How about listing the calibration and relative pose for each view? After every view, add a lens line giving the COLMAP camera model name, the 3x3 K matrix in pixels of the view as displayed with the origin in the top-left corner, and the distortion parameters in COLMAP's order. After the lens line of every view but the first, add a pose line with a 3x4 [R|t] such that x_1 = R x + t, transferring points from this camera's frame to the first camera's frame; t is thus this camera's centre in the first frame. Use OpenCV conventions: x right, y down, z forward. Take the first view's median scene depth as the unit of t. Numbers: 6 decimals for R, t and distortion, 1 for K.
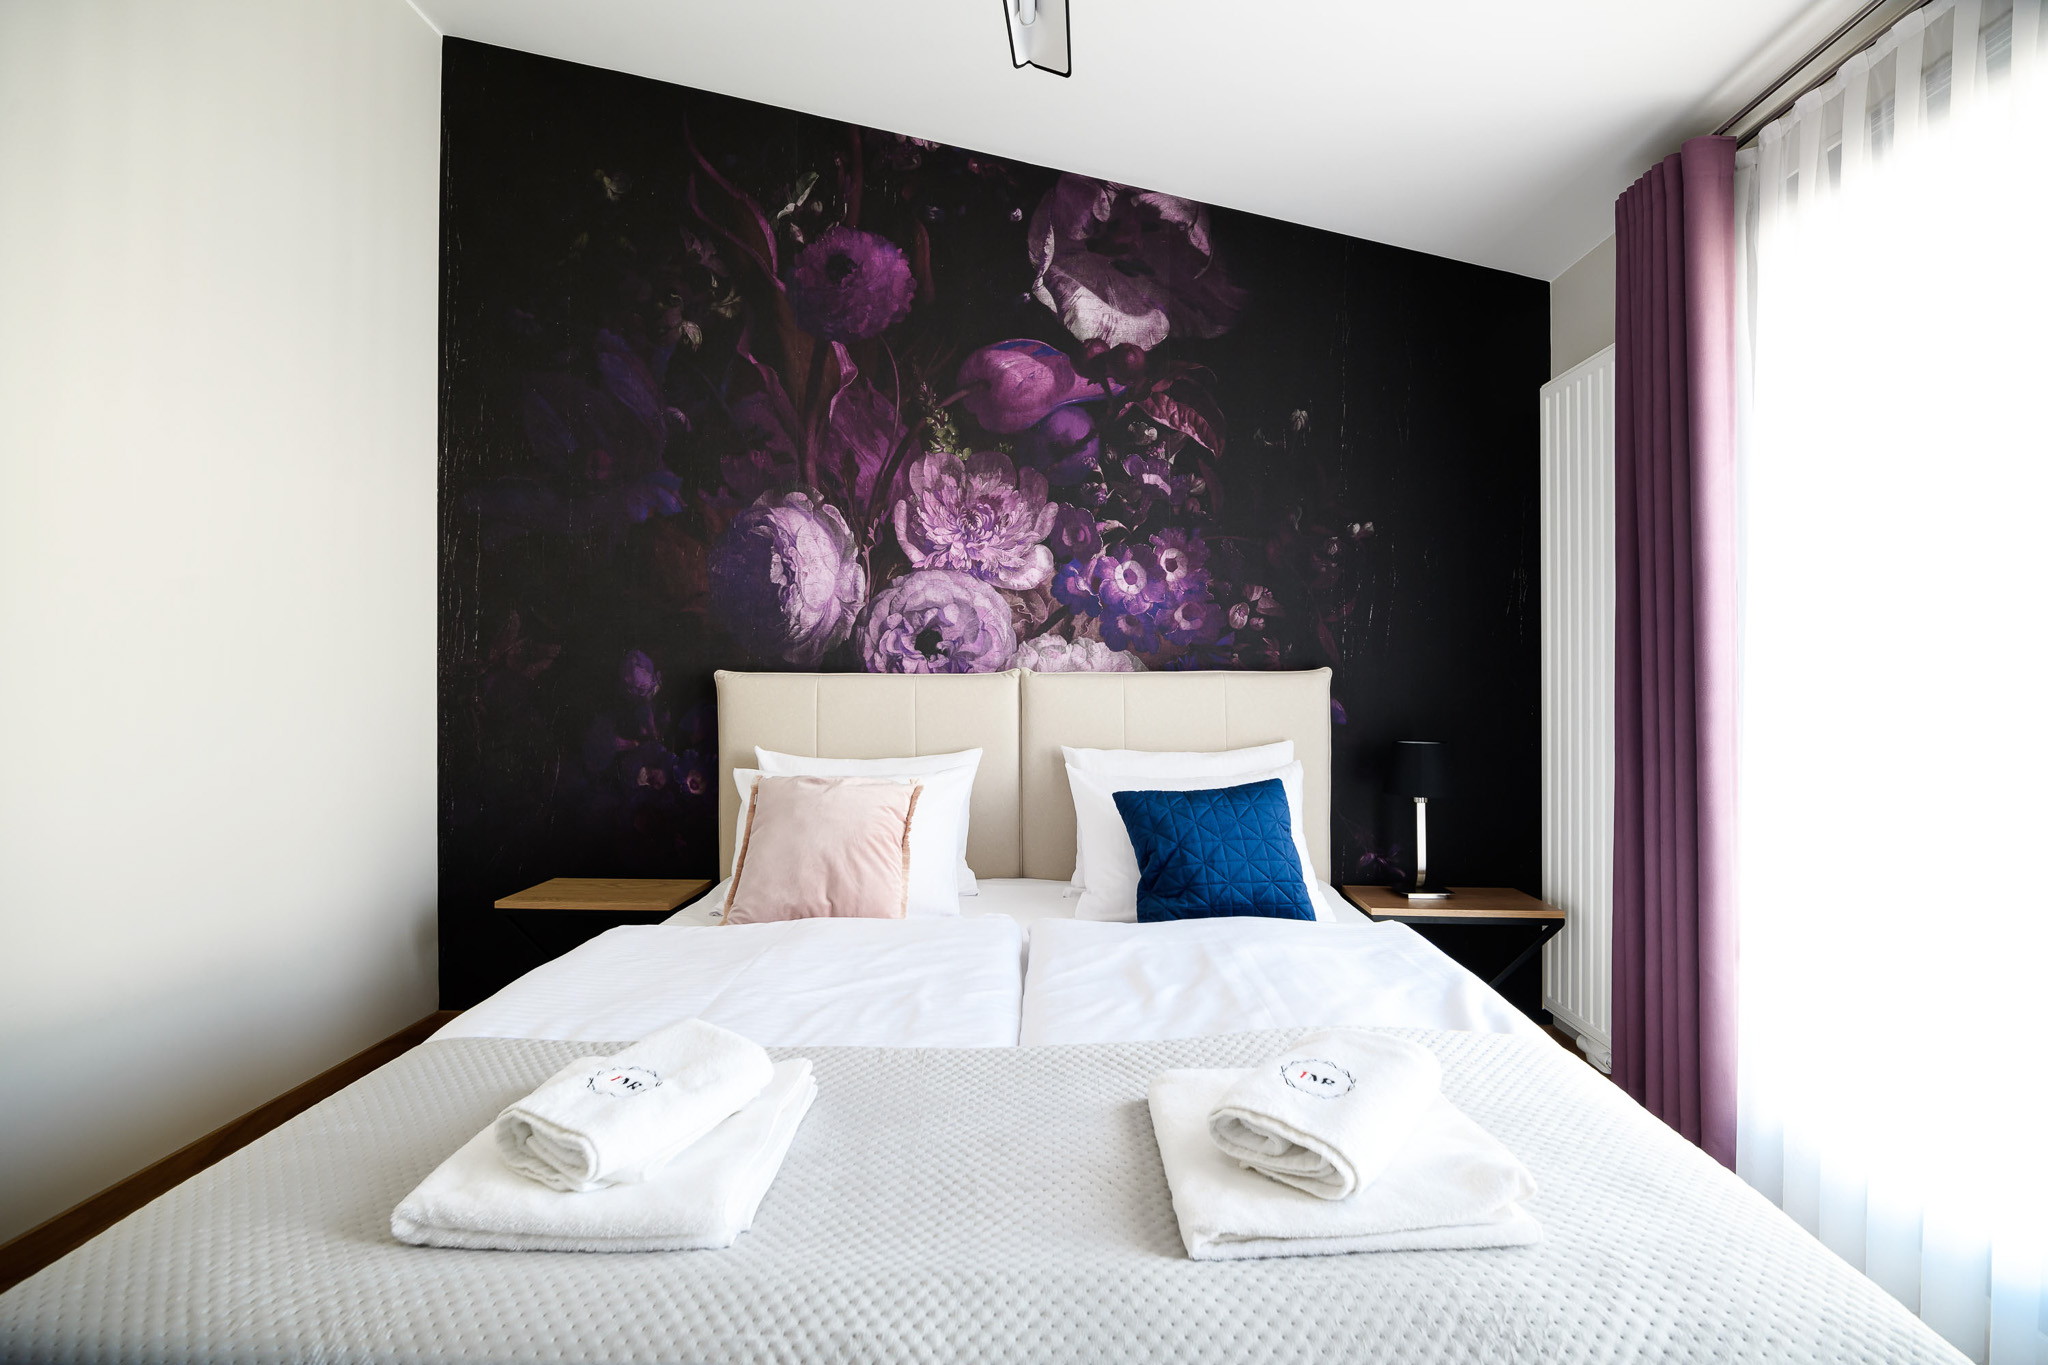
lens RADIAL K [[887.3, 0, 1019.6], [0, 887.3, 672.3], [0, 0, 1]] dist [-0.003486, 0.000008]
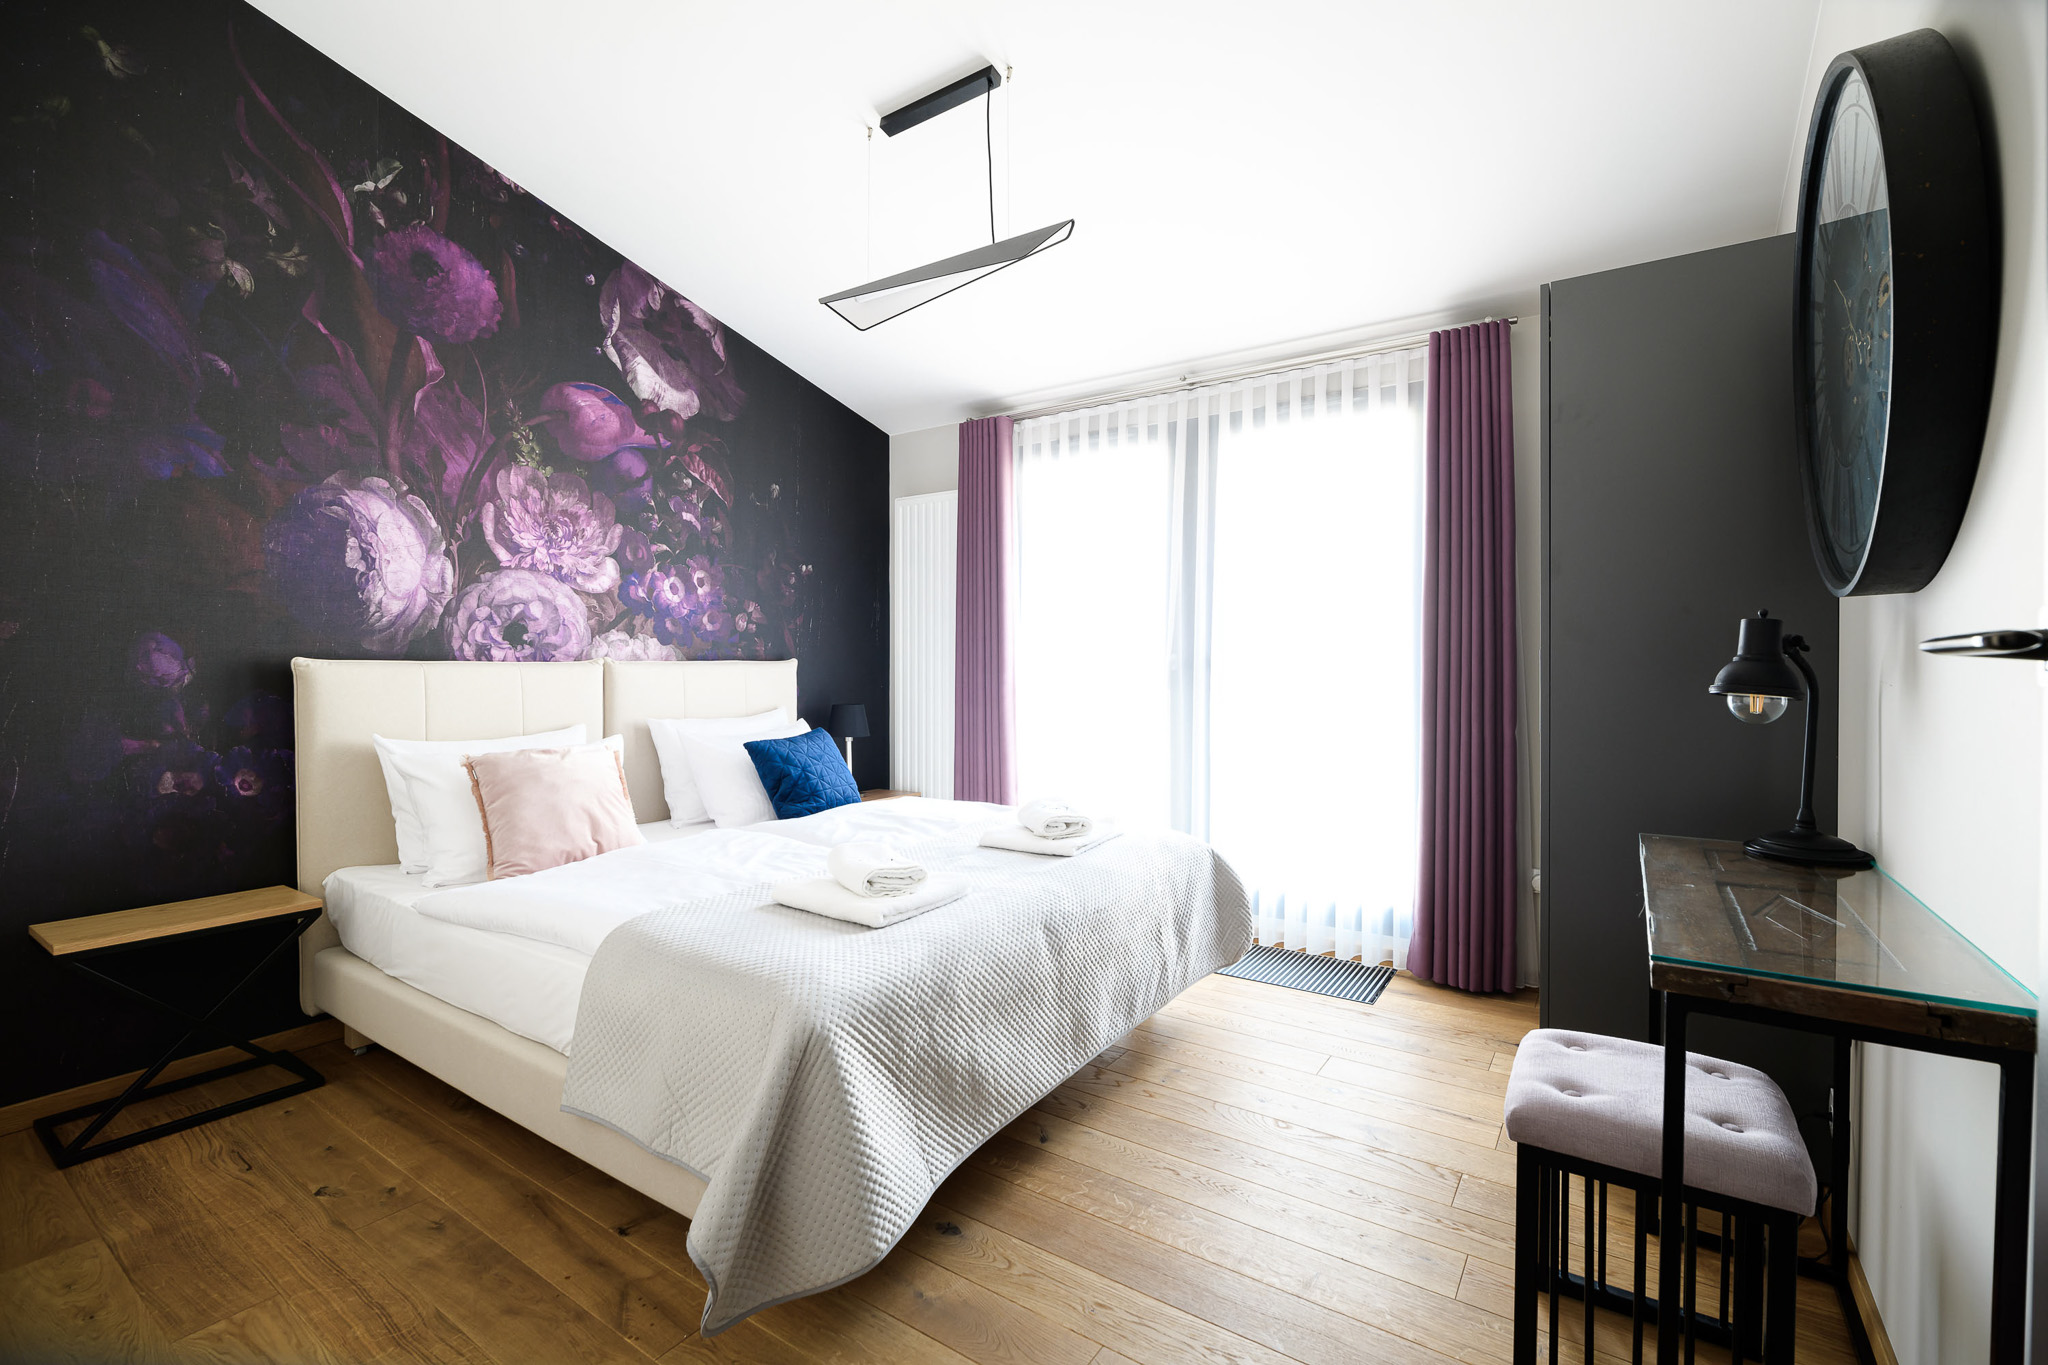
lens RADIAL K [[892.7, 0, 1026.9], [0, 892.7, 675.6], [0, 0, 1]] dist [-0.010778, 0.000027]
pose [[0.525814, -0.009089, 0.850551, -0.719890], [-0.004707, 0.999897, 0.013595, 0.000530], [-0.850587, -0.011152, 0.525717, -0.139282]]
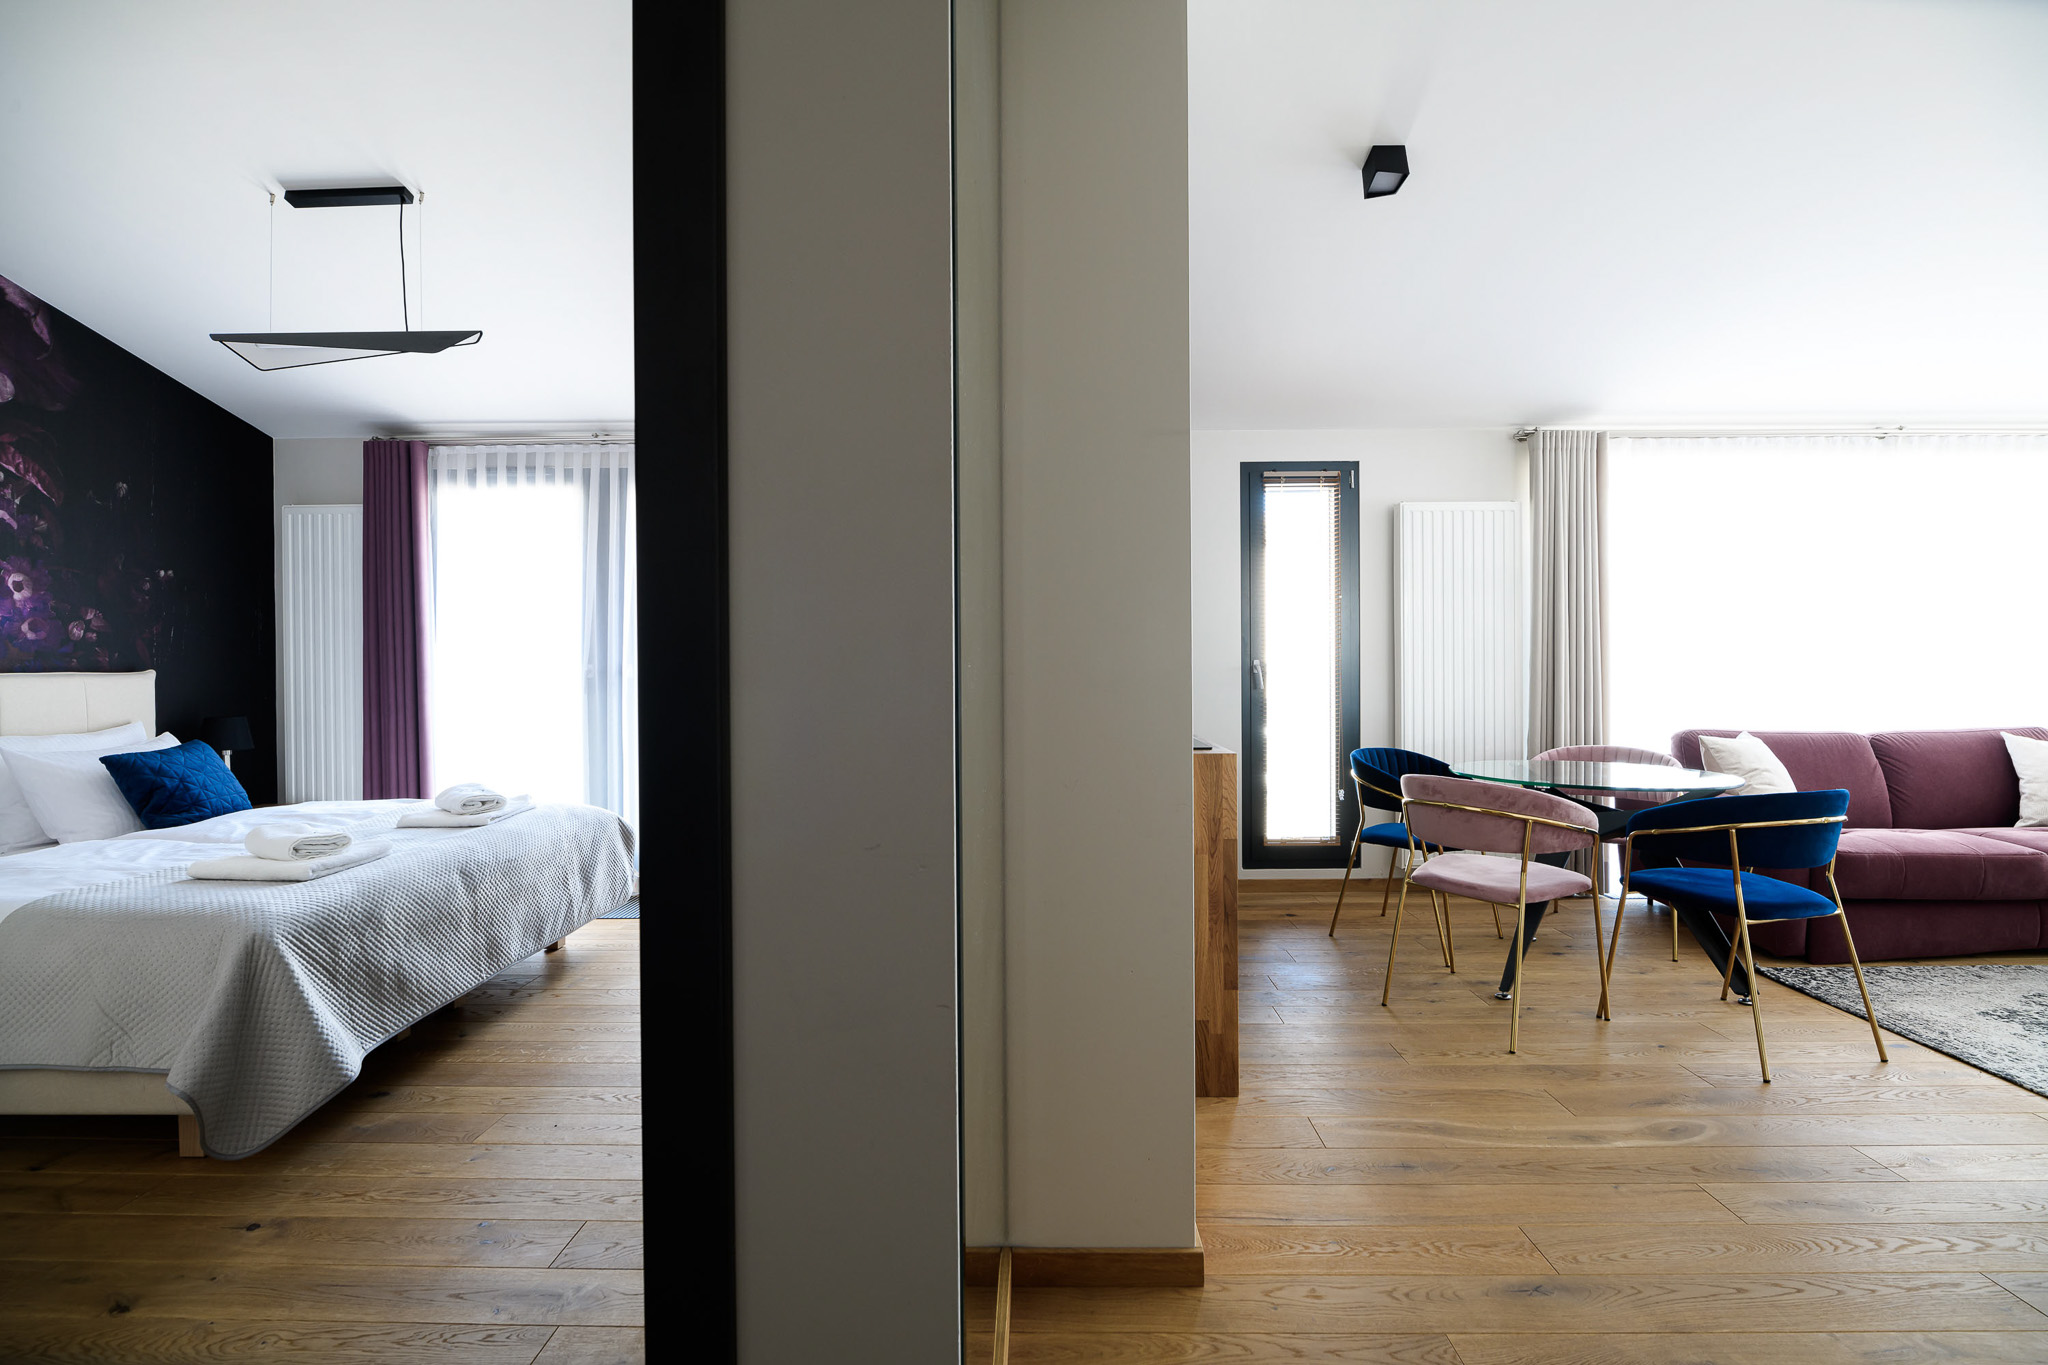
lens RADIAL K [[892.7, 0, 1026.9], [0, 892.7, 675.6], [0, 0, 1]] dist [-0.010778, 0.000027]
pose [[-0.025015, -0.006074, 0.999669, -1.073892], [0.002710, 0.999977, 0.006144, -0.001076], [-0.999683, 0.002863, -0.024998, -0.362896]]
